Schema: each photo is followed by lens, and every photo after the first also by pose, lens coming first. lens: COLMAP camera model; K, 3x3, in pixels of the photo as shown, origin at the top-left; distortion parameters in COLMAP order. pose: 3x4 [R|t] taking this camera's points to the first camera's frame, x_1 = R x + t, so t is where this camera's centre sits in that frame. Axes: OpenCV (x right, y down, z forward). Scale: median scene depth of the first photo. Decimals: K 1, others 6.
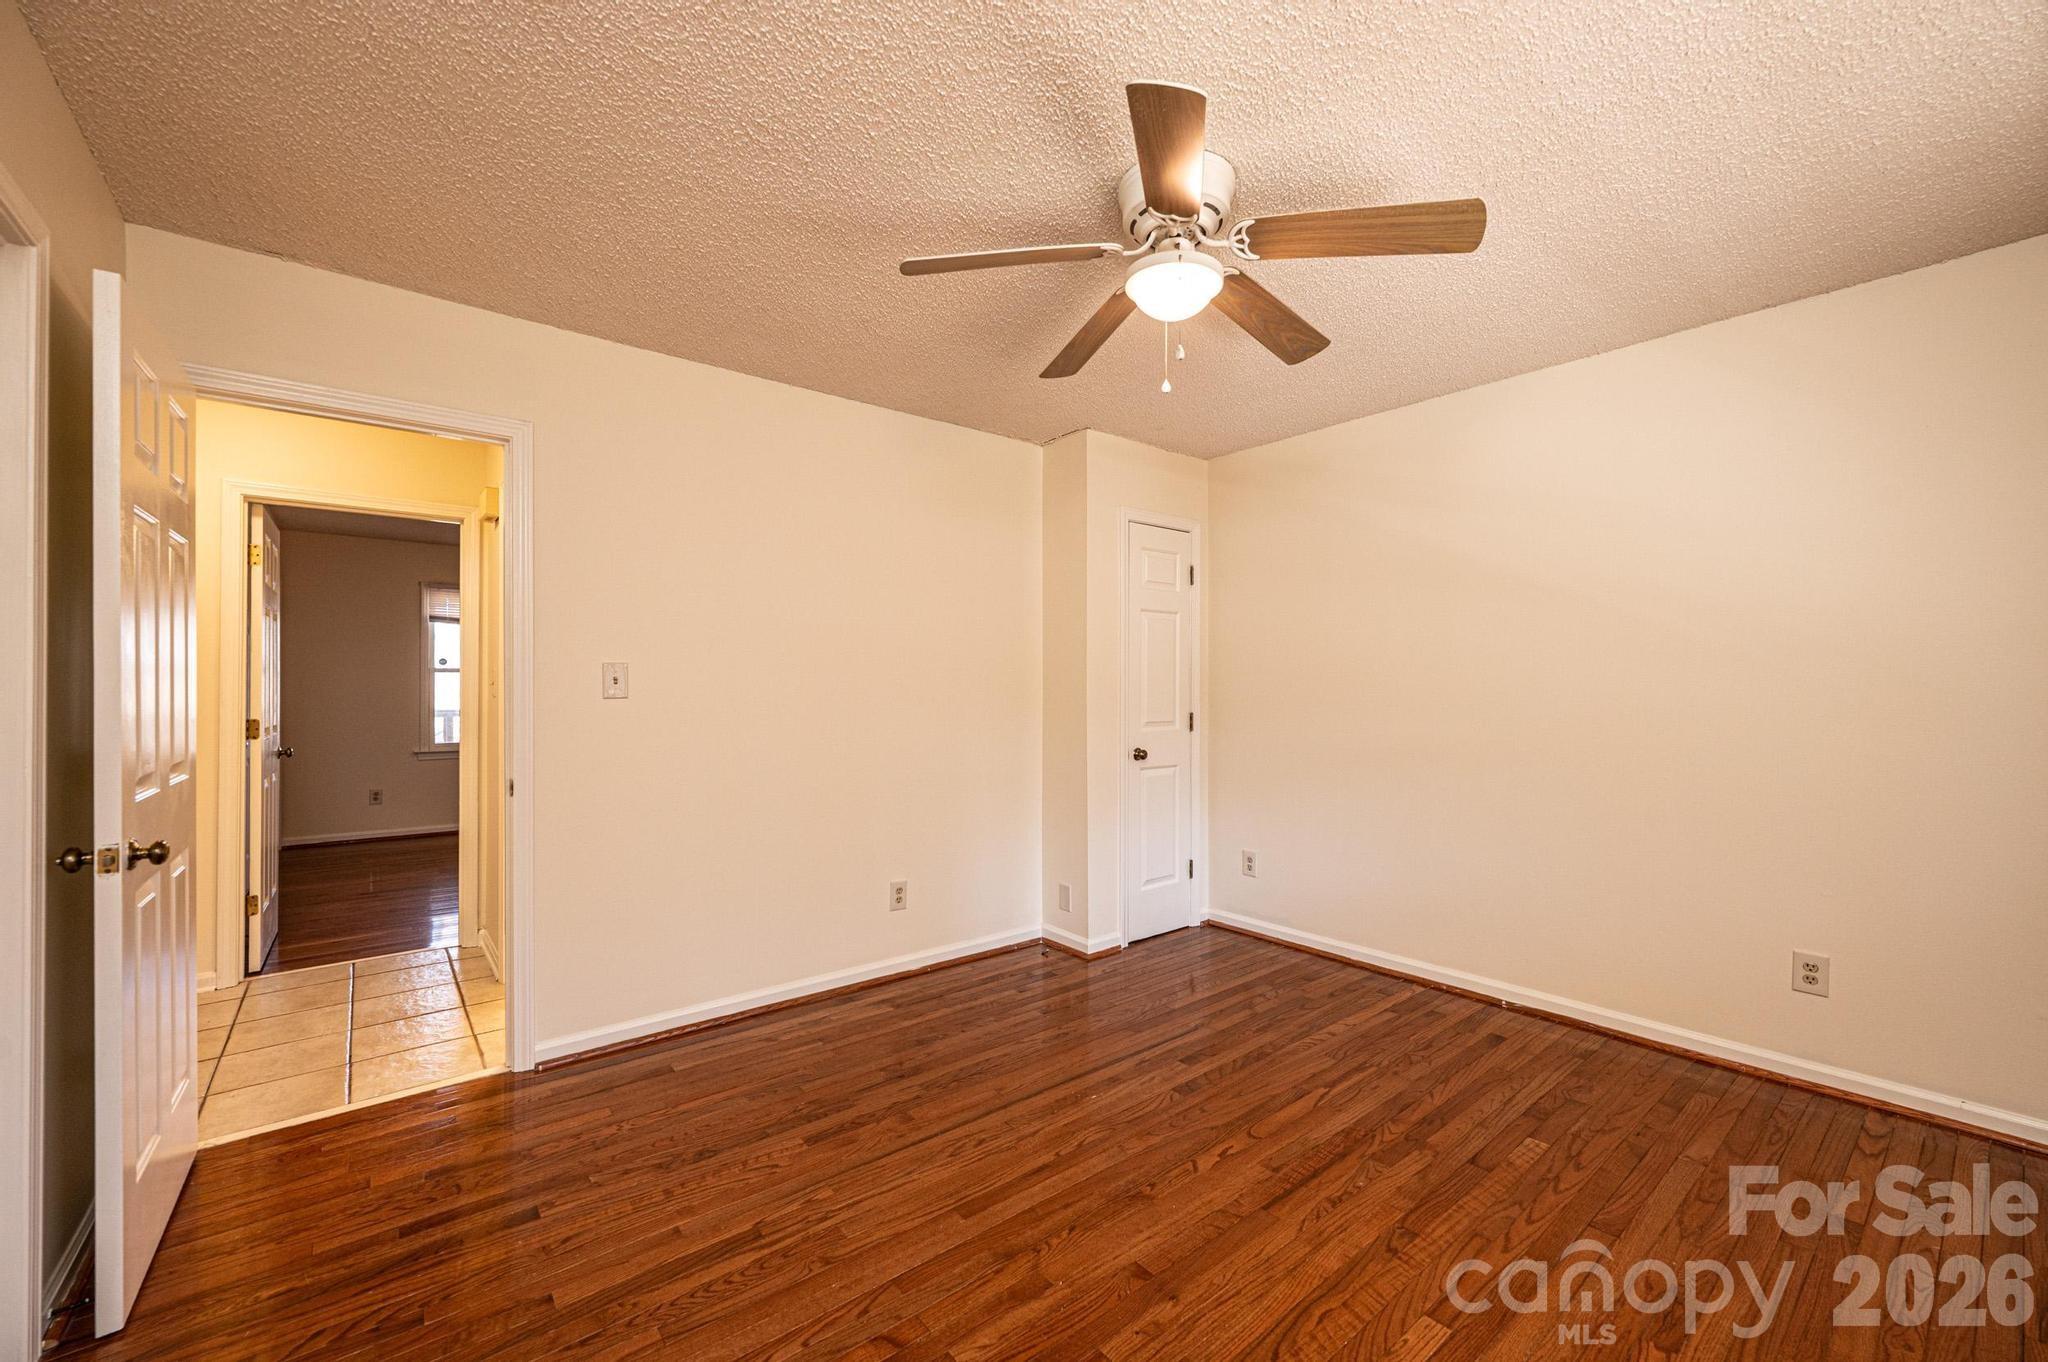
lens RADIAL K [[811.0, 0, 1022.6], [0, 811.0, 685.3], [0, 0, 1]] dist [-0.002070, 0.000210]
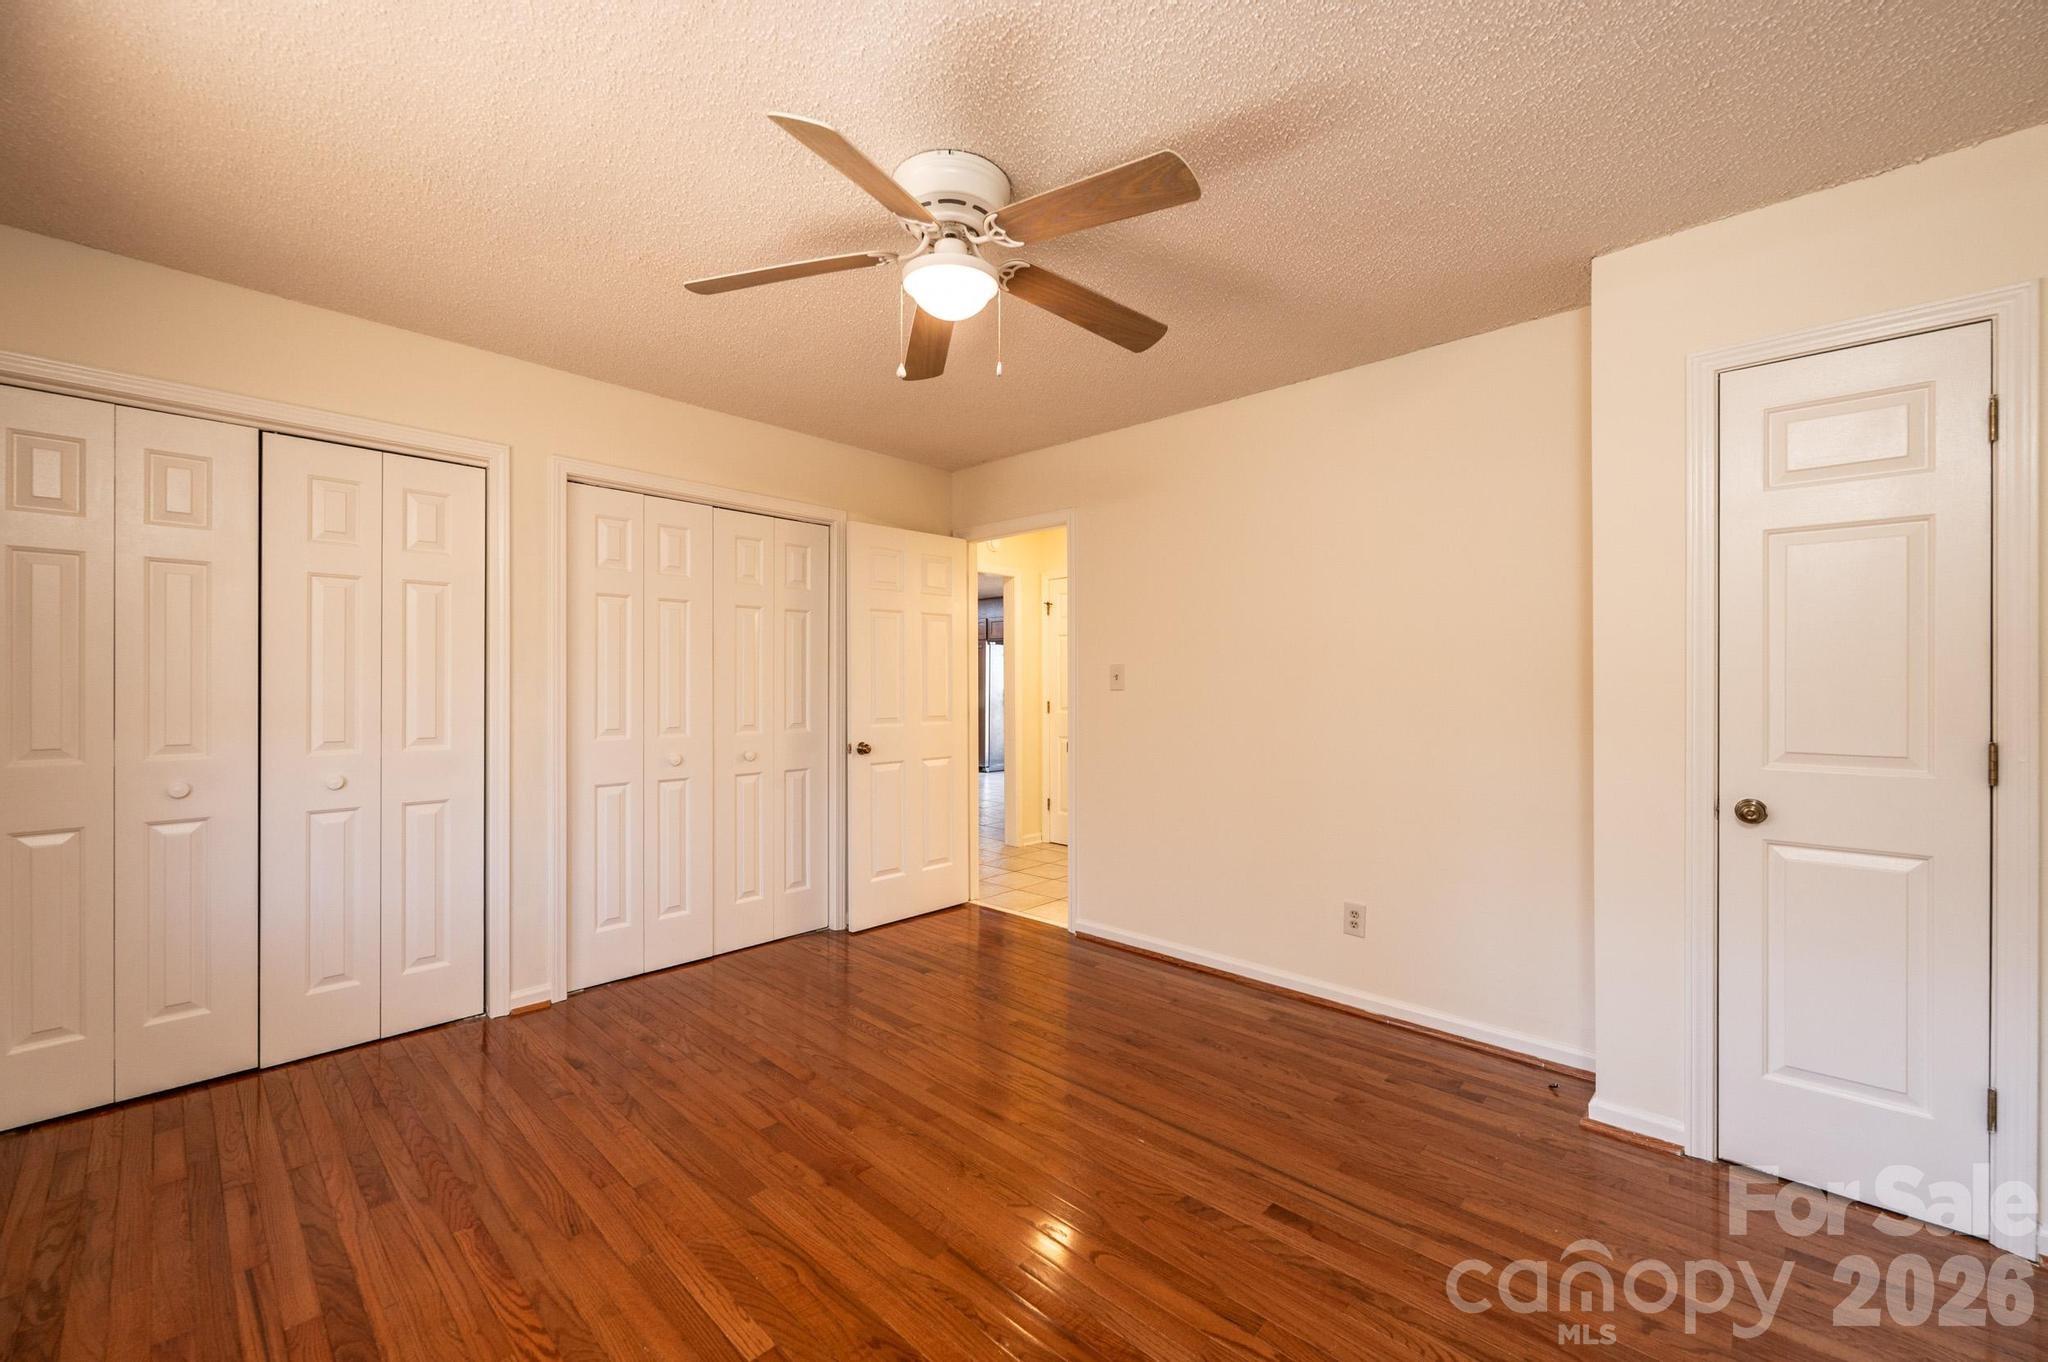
lens RADIAL K [[811.0, 0, 1023.1], [0, 811.0, 684.2], [0, 0, 1]] dist [-0.002070, 0.000210]
pose [[0.135945, 0.001576, -0.990715, 0.769258], [0.002028, 0.999996, 0.001869, 0.002645], [0.990714, -0.002263, 0.135941, 0.606419]]
